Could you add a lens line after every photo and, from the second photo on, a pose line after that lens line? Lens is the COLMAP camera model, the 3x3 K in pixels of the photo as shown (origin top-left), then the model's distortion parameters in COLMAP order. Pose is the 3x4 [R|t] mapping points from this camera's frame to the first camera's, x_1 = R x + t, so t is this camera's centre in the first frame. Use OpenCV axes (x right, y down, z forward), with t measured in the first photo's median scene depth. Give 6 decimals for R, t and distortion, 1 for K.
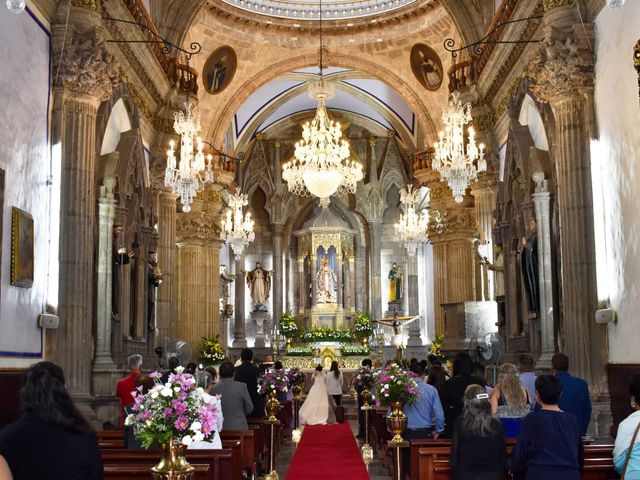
lens RADIAL K [[980.5, 0, 320.0], [0, 980.5, 240.0], [0, 0, 1]] dist [-0.015073, -0.011607]
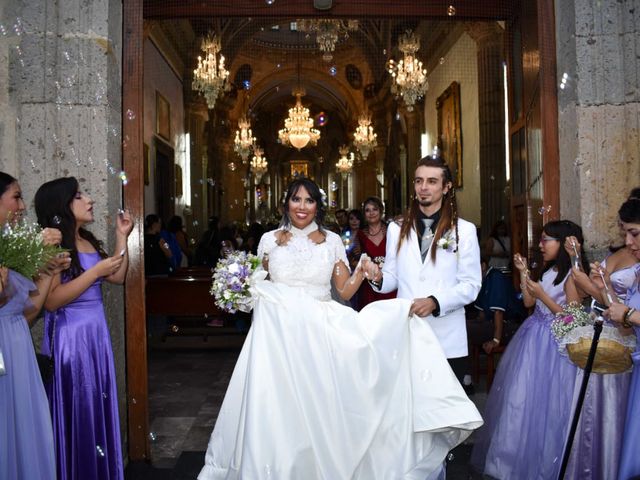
lens RADIAL K [[980.5, 0, 320.0], [0, 980.5, 240.0], [0, 0, 1]] dist [-0.015073, -0.011607]
pose [[0.998002, 0.000174, 0.063184, -0.080691], [-0.007457, 0.993331, 0.115055, -0.087634], [-0.062742, -0.115297, 0.991348, -0.965982]]
